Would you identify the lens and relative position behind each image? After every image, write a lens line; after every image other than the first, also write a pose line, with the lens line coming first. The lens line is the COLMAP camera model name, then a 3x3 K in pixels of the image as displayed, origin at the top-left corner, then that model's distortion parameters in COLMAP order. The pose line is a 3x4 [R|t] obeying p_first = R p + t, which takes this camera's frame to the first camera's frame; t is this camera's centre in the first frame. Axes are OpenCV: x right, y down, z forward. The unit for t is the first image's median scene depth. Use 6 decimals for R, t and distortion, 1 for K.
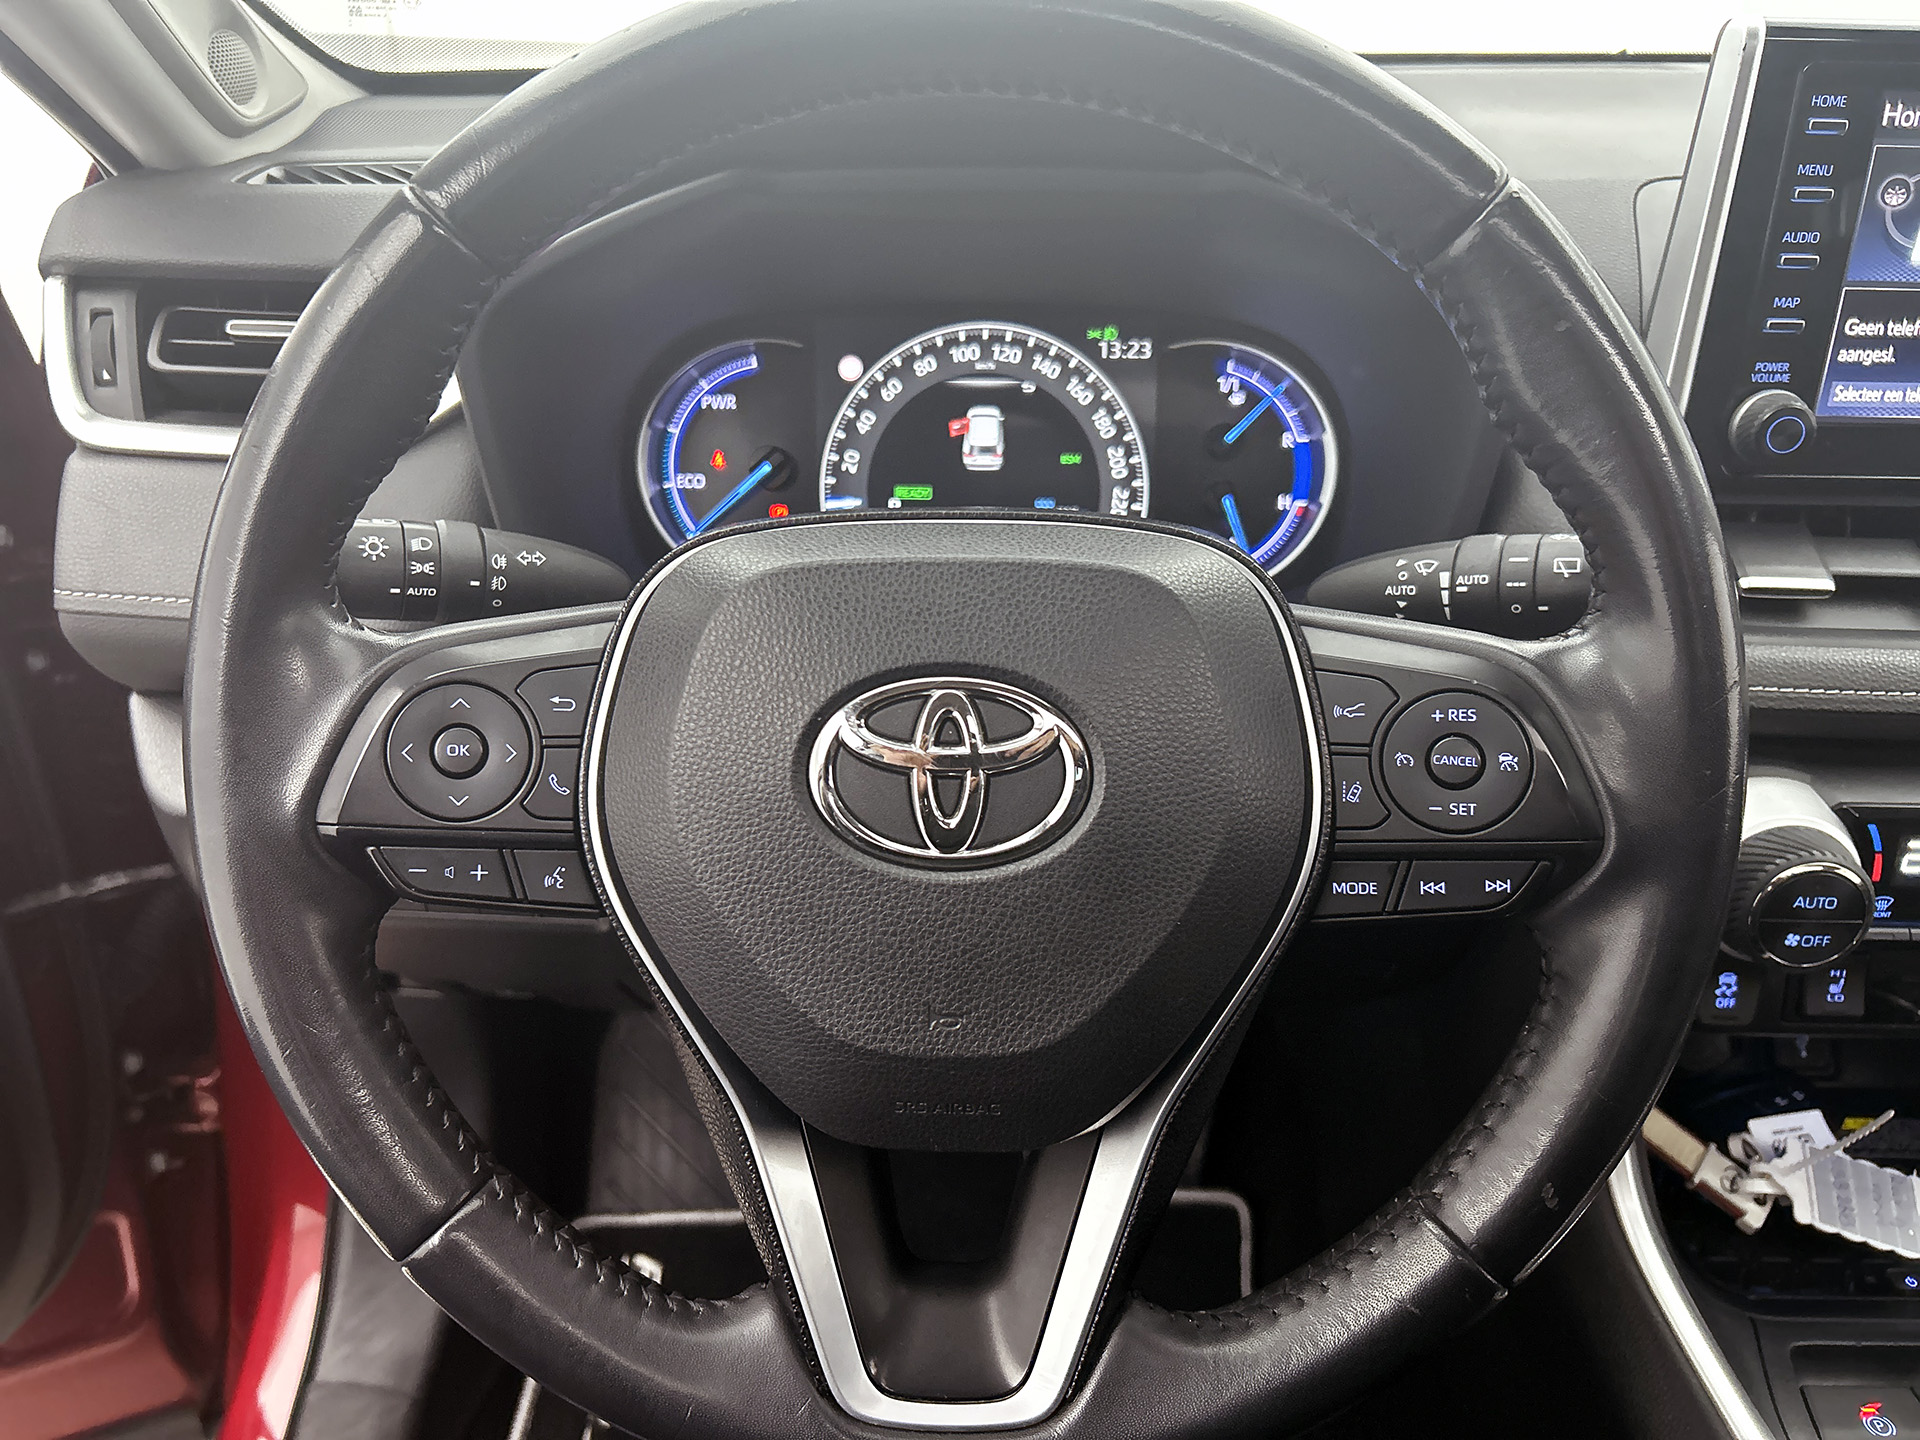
lens RADIAL K [[1462.8, 0, 952.5], [0, 1462.8, 731.7], [0, 0, 1]] dist [0.044501, -0.061290]
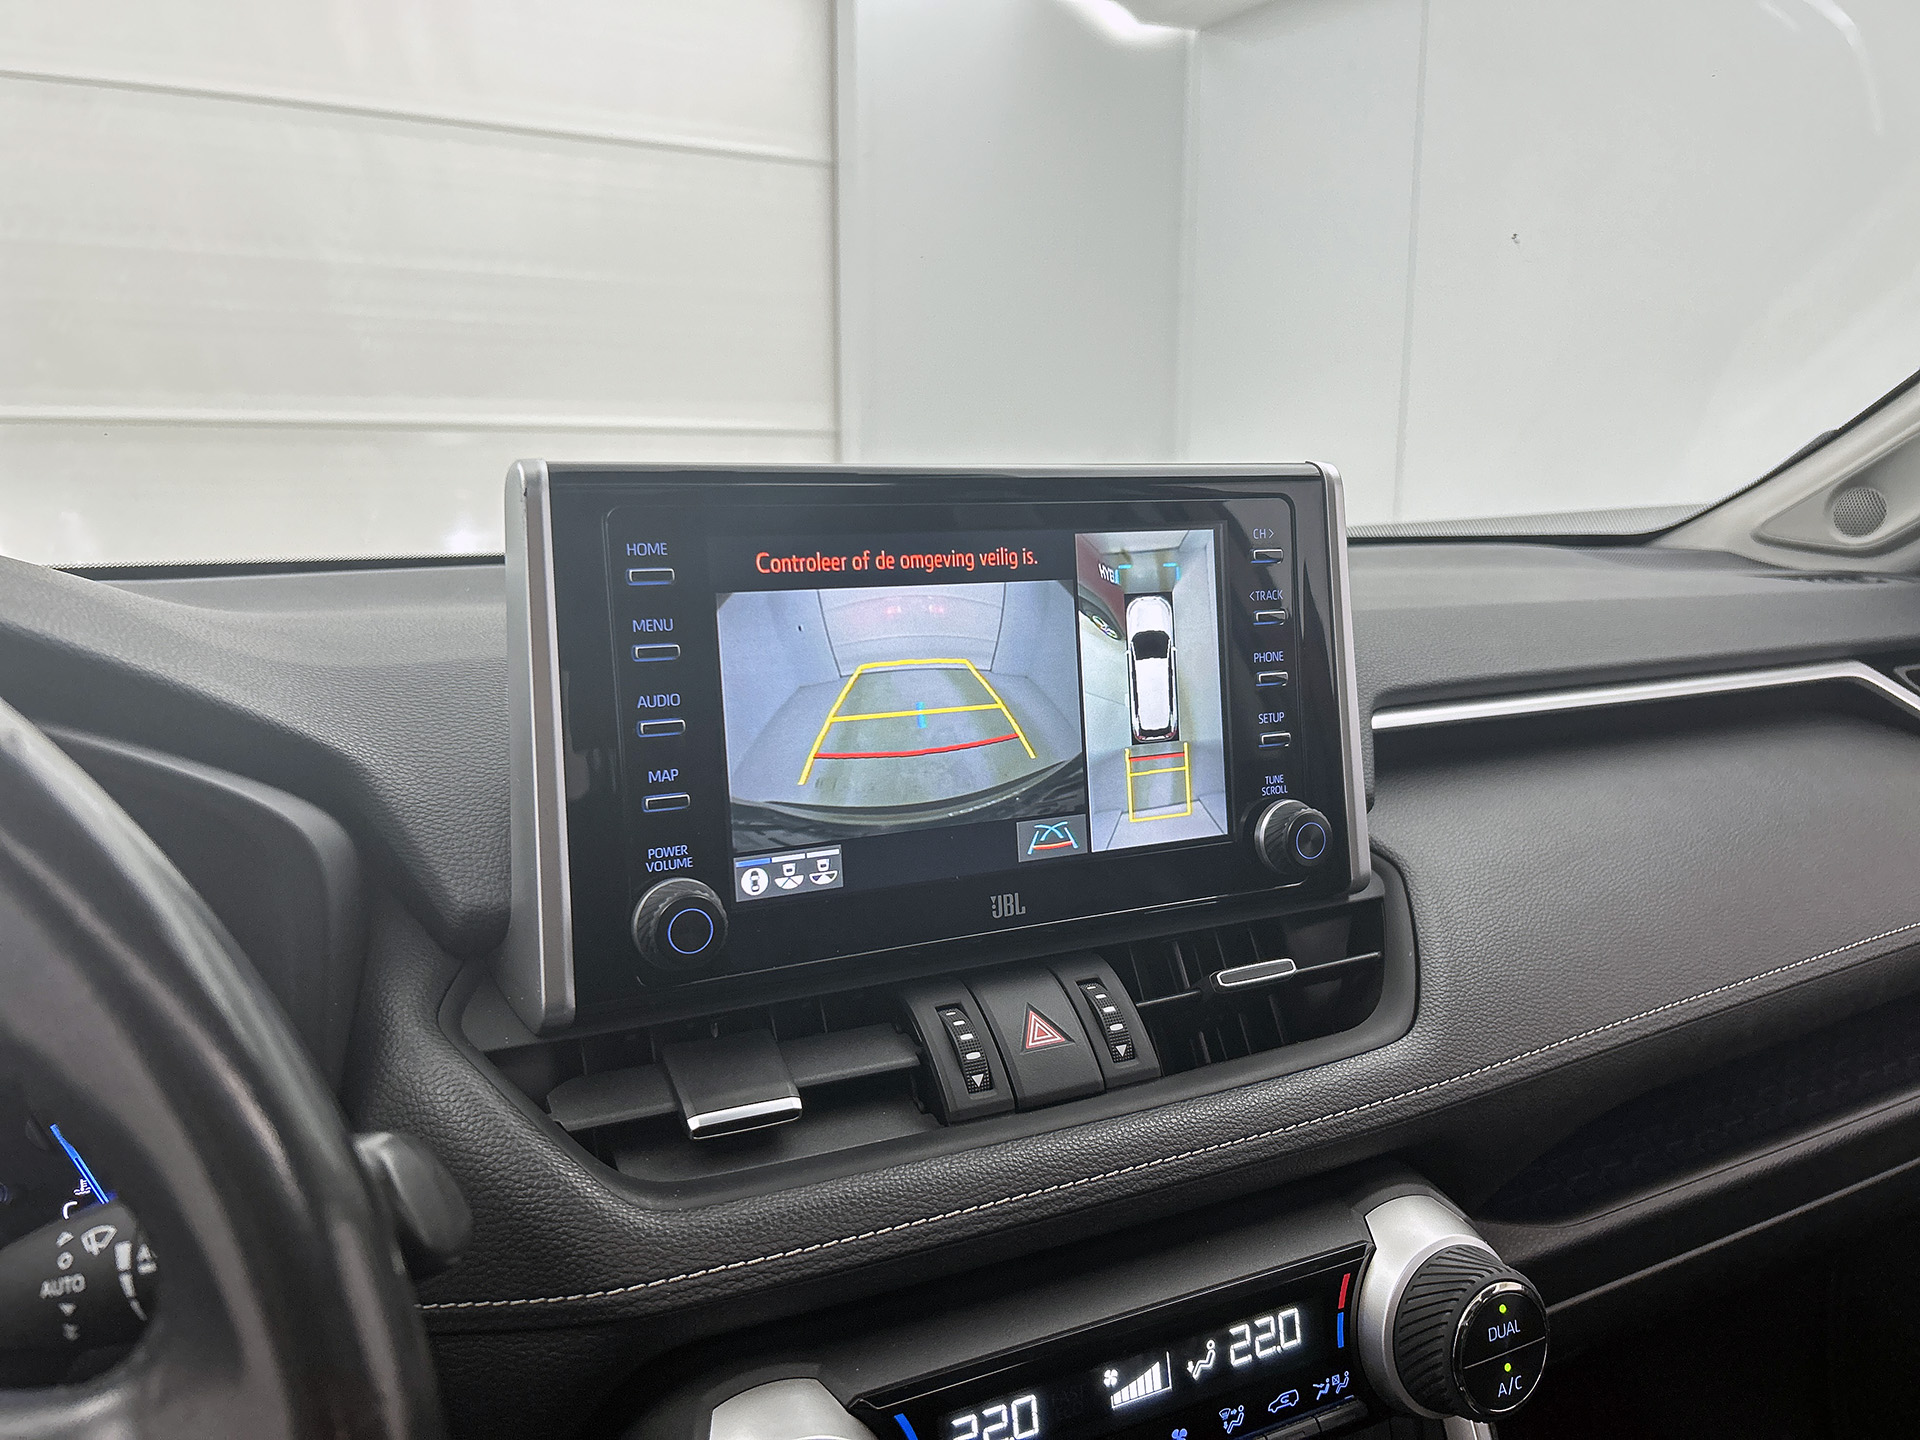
lens RADIAL K [[1462.8, 0, 965.0], [0, 1462.8, 714.3], [0, 0, 1]] dist [0.044501, -0.061290]
pose [[0.880629, -0.084253, 0.466255, 0.255415], [0.242052, 0.925958, -0.289849, -0.033754], [-0.407312, 0.368107, 0.835819, 0.177533]]
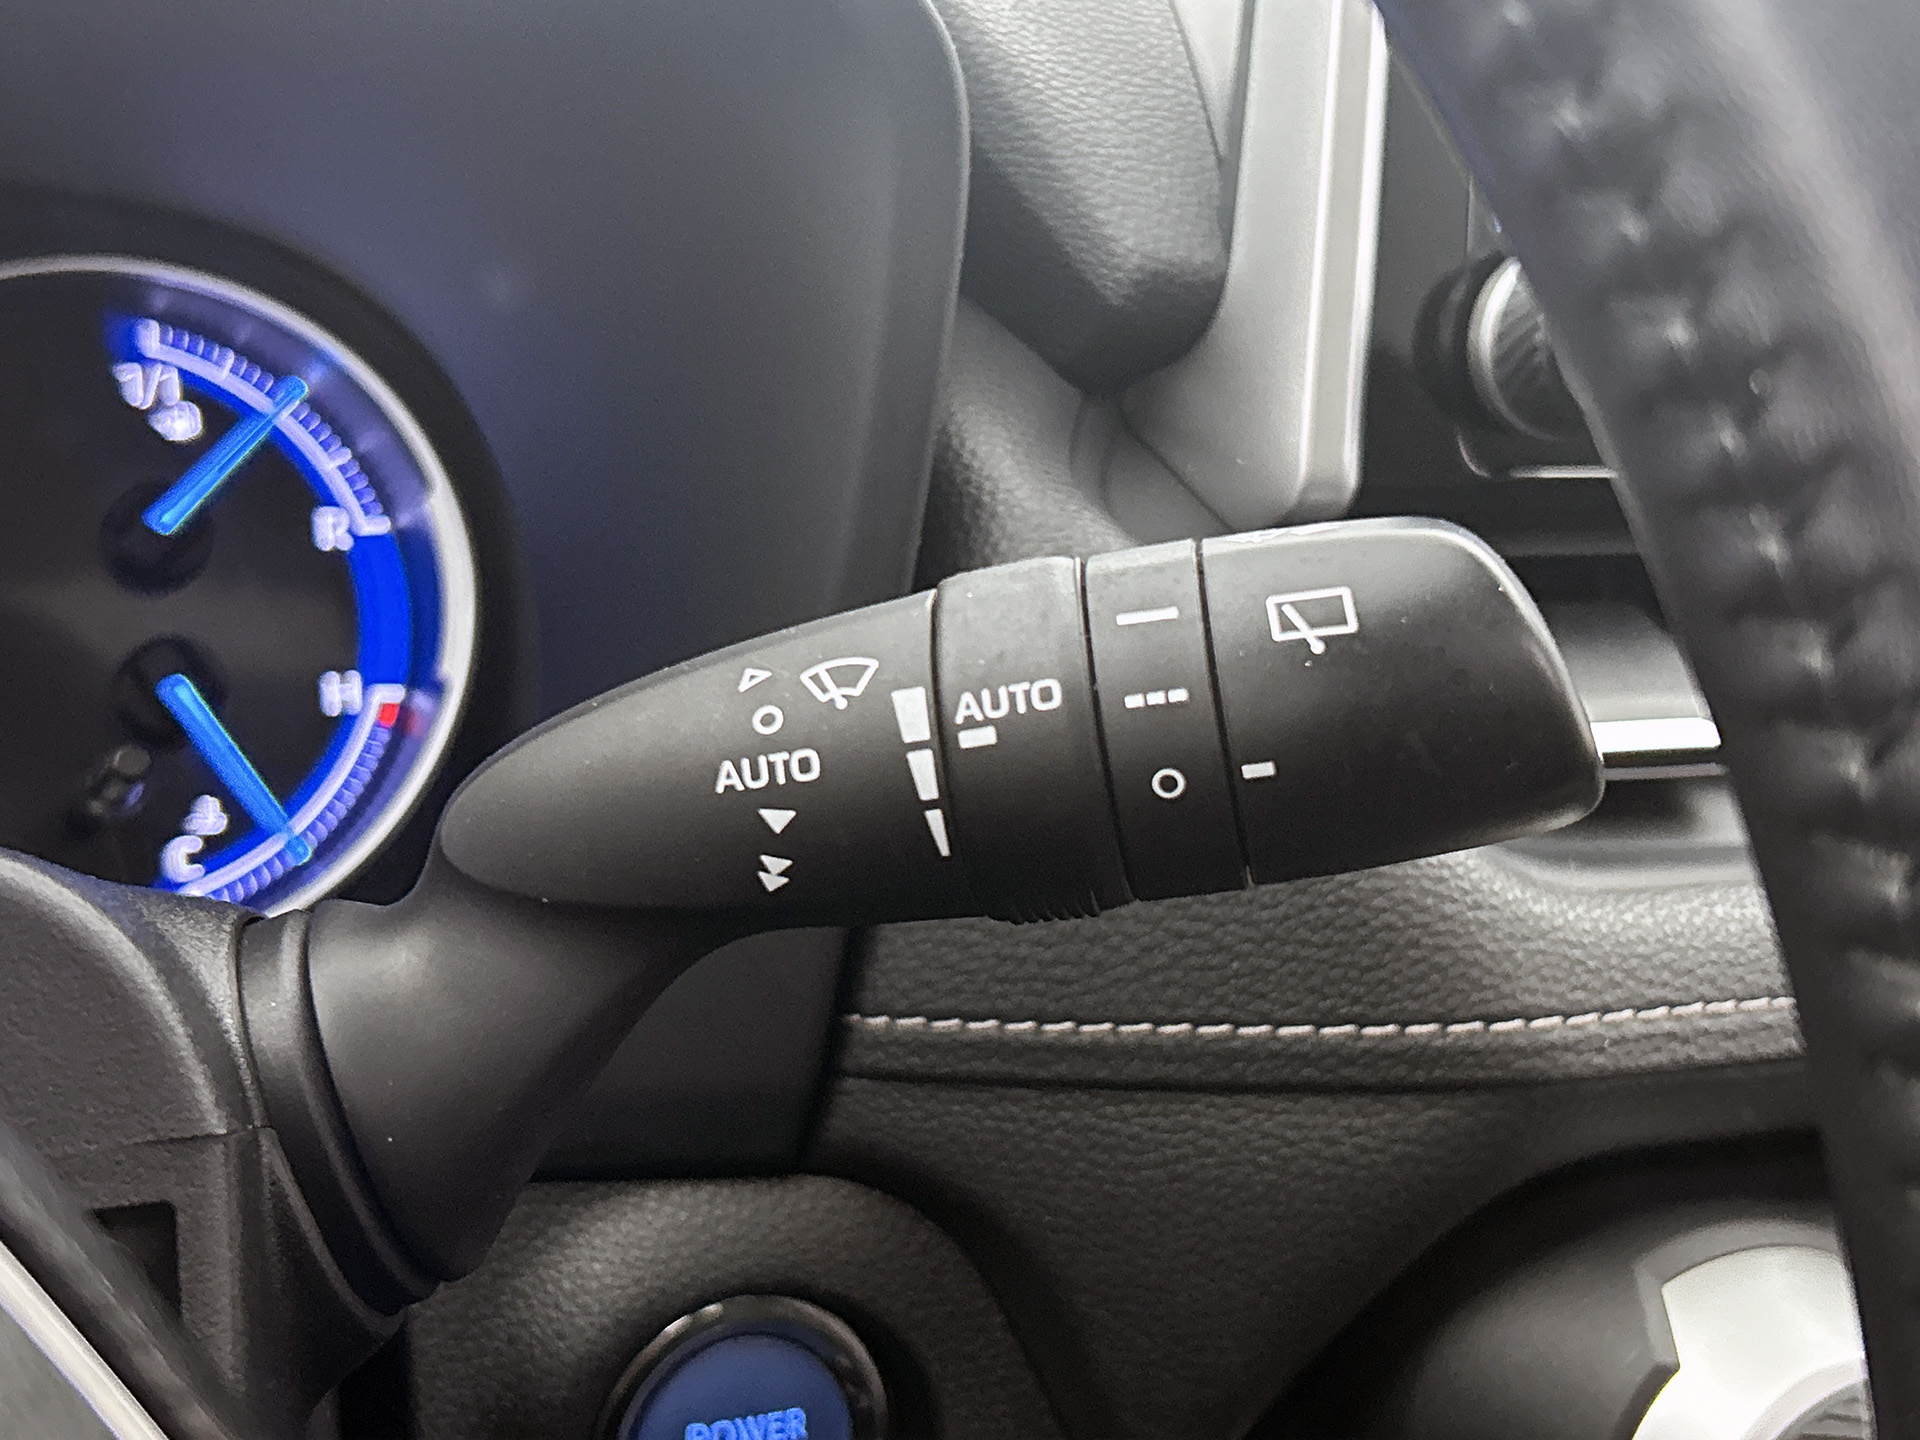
lens RADIAL K [[2539.9, 0, 936.1], [0, 2539.9, 665.8], [0, 0, 1]] dist [0.051935, 0.000000]
pose [[0.902441, -0.051758, 0.427693, 0.090103], [0.155547, 0.964936, -0.211434, -0.006351], [-0.401753, 0.257333, 0.878848, 0.387680]]
